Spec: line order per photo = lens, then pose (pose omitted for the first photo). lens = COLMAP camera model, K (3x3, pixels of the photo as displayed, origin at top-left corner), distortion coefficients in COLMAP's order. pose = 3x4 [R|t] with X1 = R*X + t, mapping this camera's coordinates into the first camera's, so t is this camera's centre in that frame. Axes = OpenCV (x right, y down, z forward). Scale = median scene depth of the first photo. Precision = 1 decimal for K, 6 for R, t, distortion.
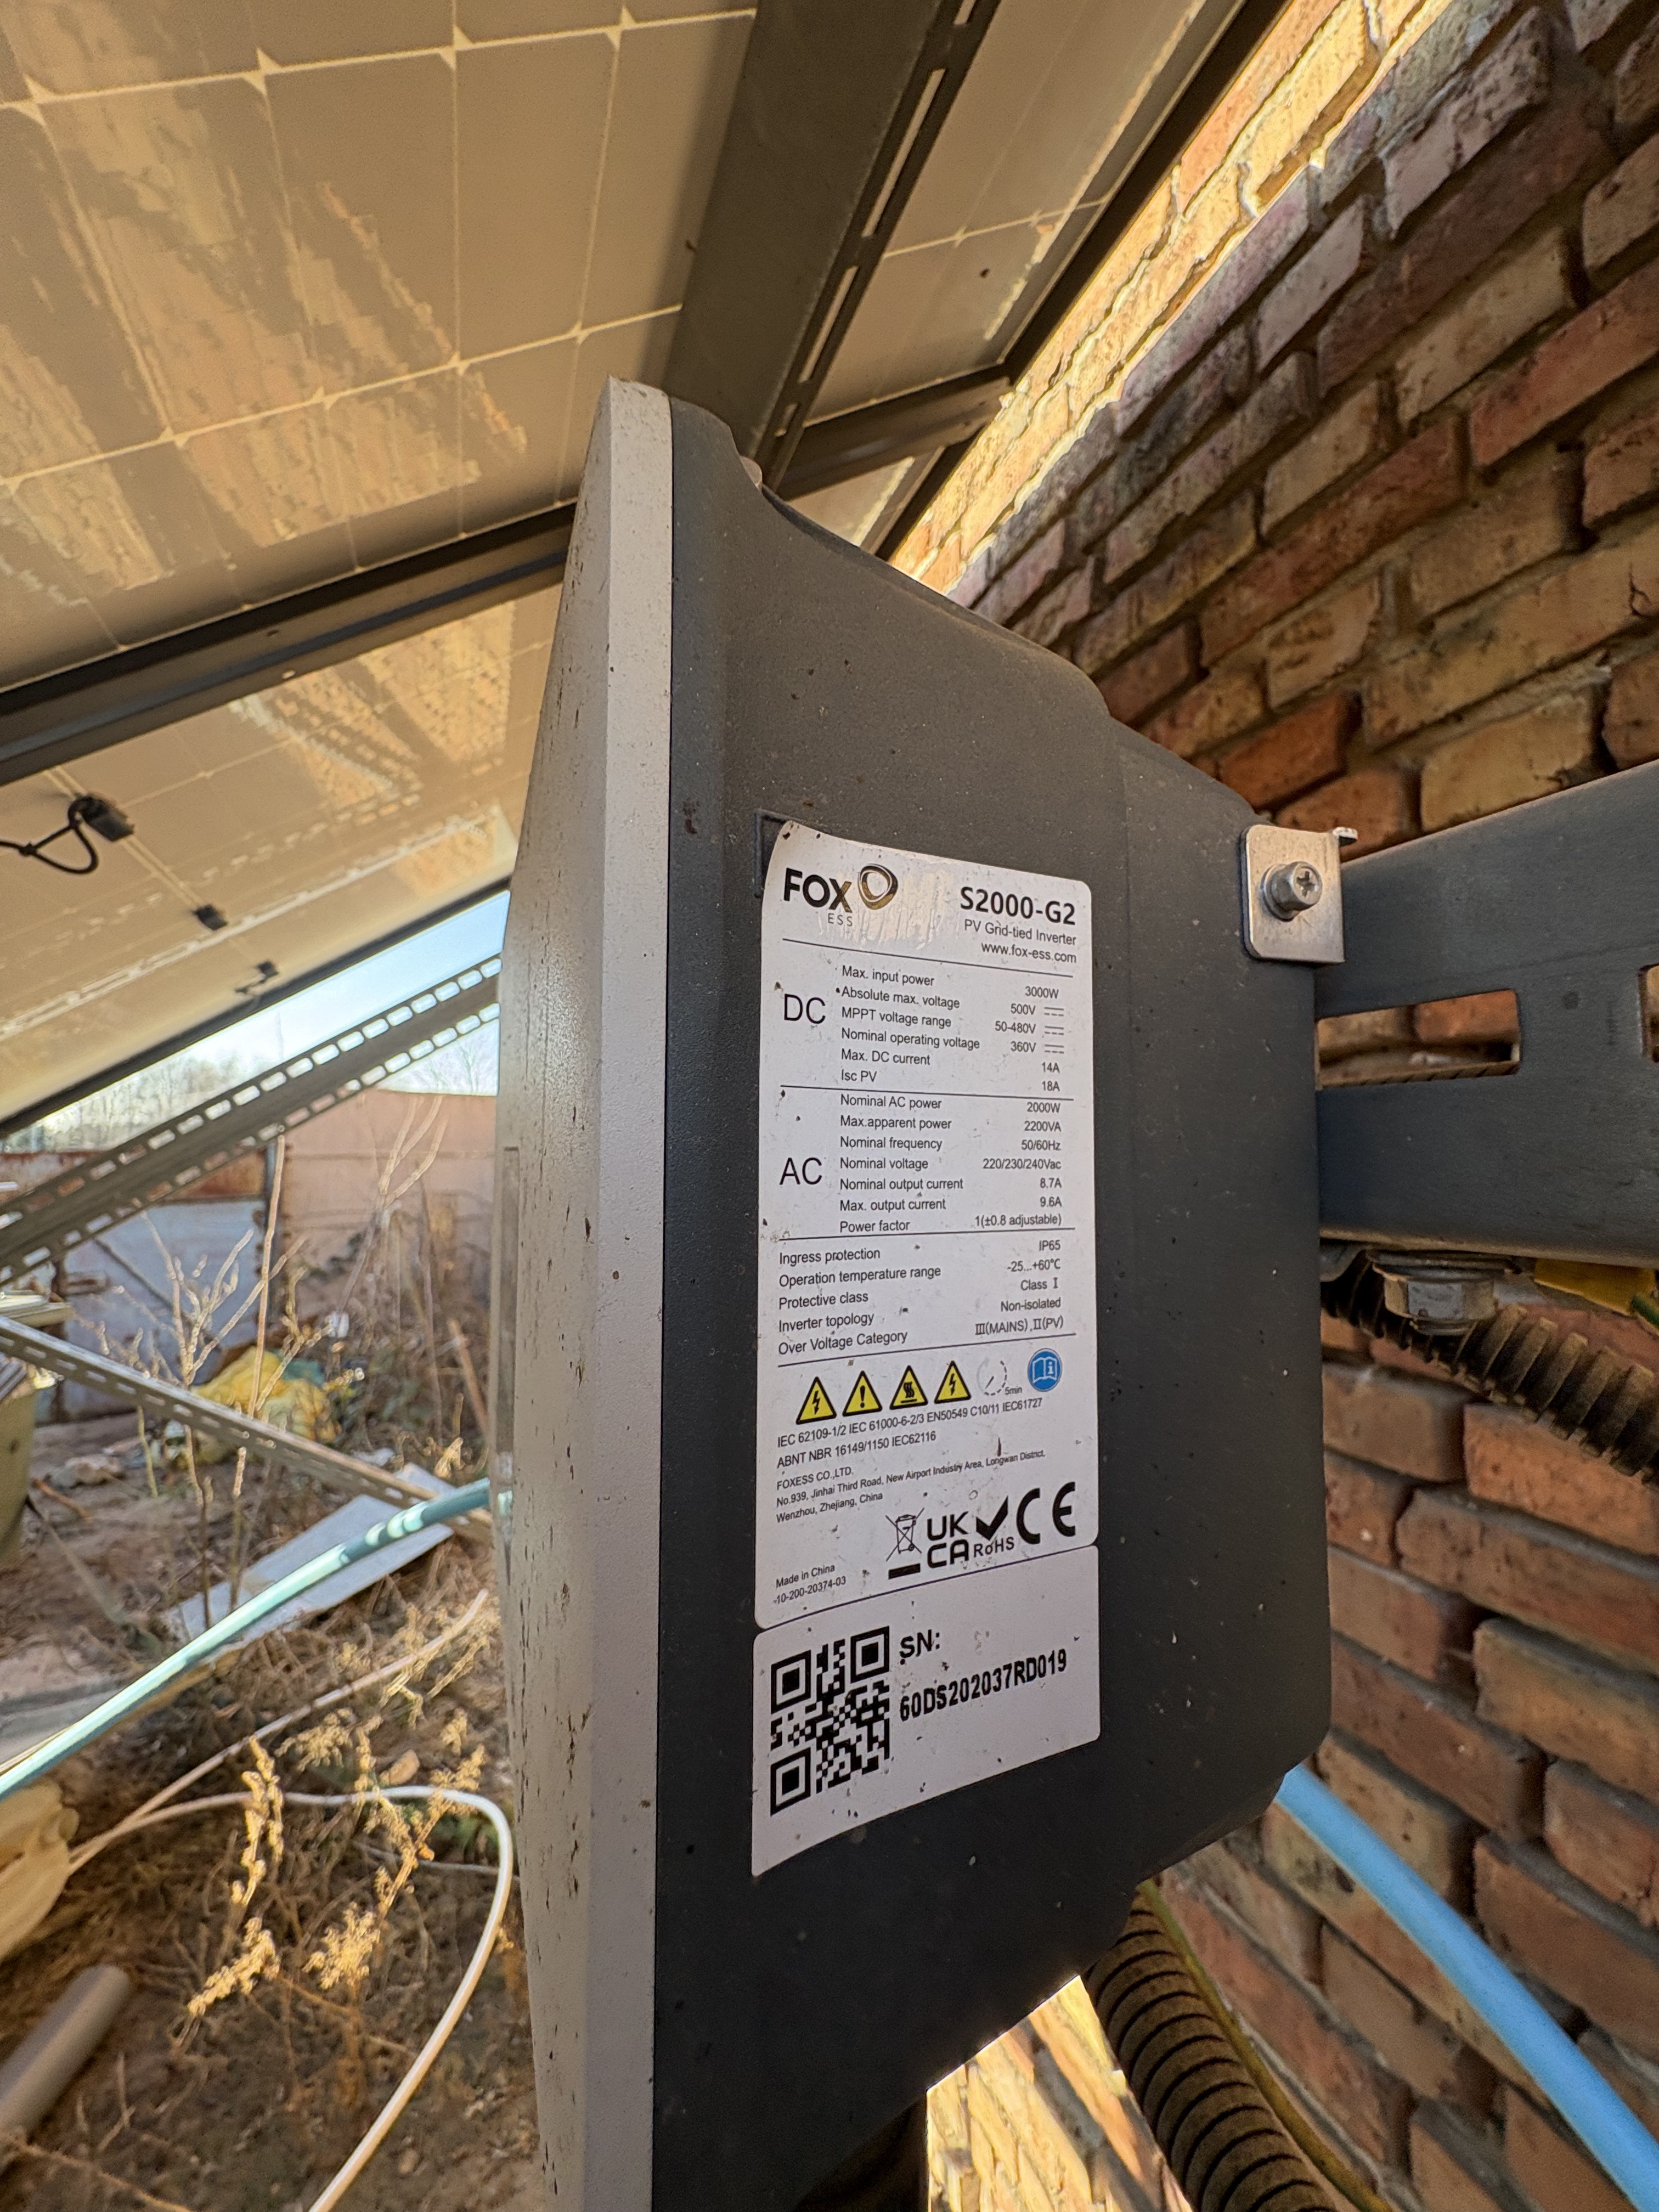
lens RADIAL K [[880.8, 0, 836.2], [0, 880.8, 1100.9], [0, 0, 1]] dist [-0.003351, 0.000376]
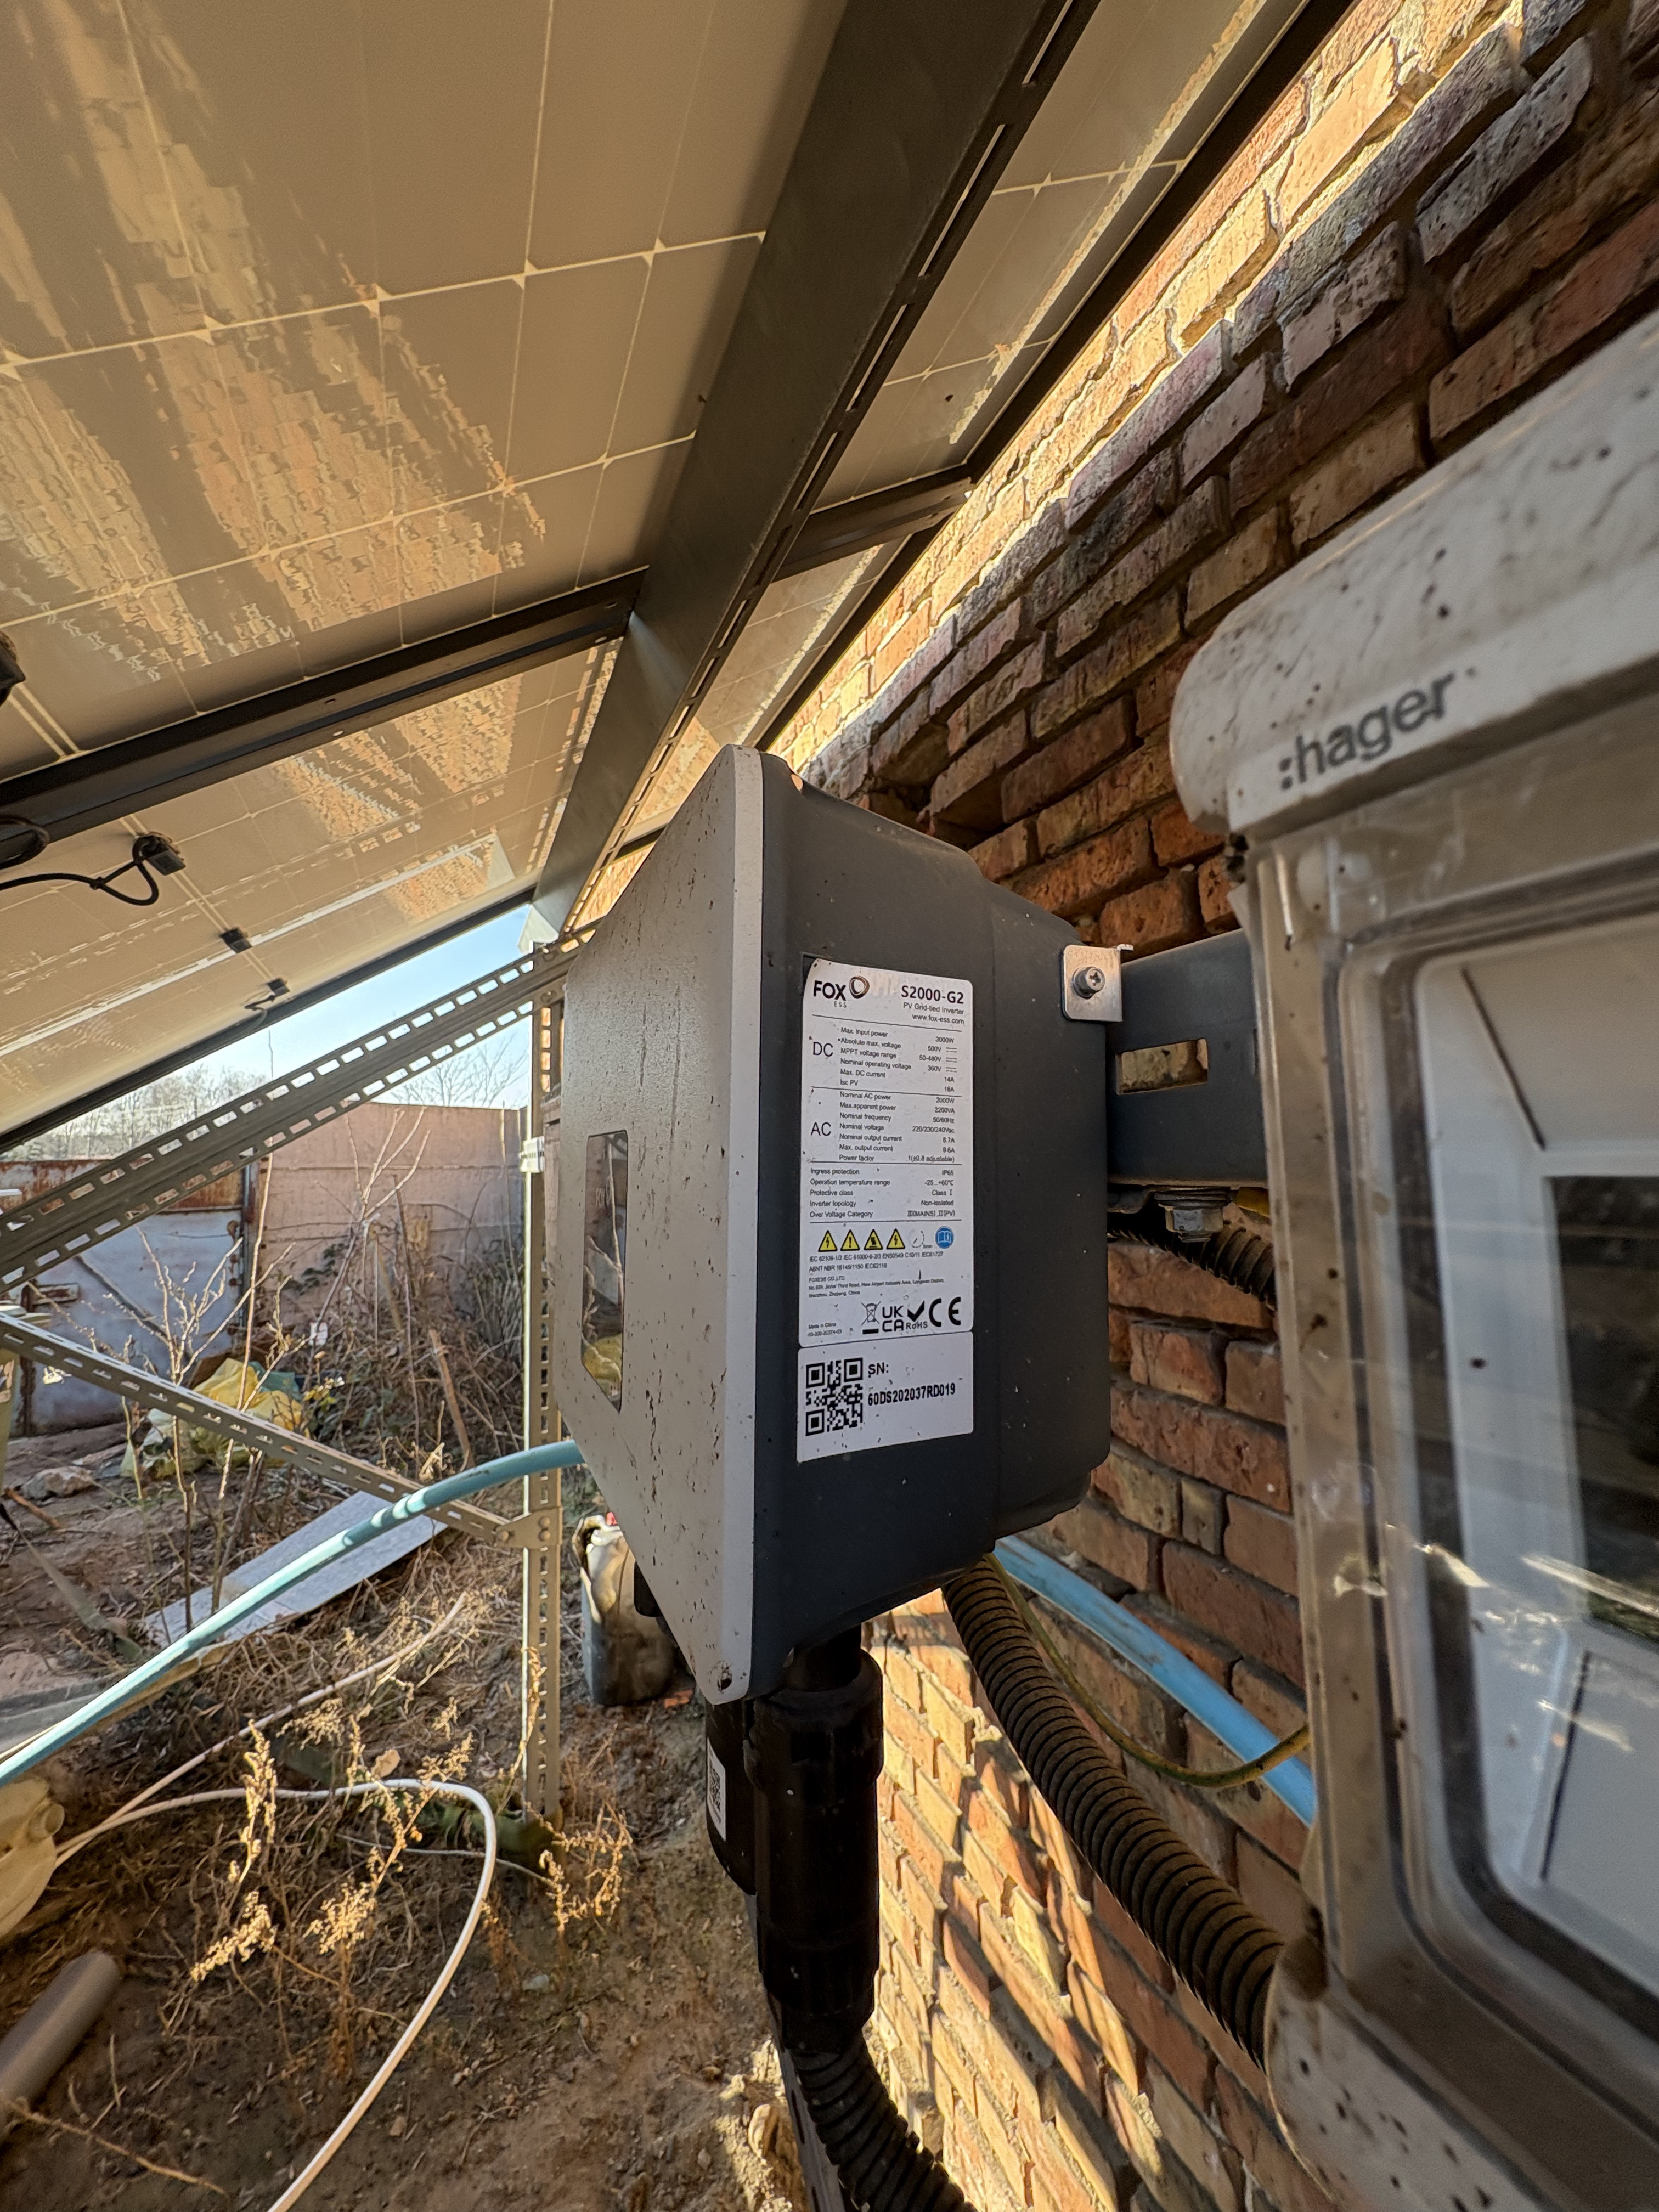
lens RADIAL K [[880.8, 0, 827.1], [0, 880.8, 1105.6], [0, 0, 1]] dist [-0.003351, 0.000376]
pose [[0.999783, 0.006277, 0.019879, -0.007991], [-0.006018, 0.999897, -0.013033, 0.006323], [-0.019959, 0.012911, 0.999717, -0.124847]]
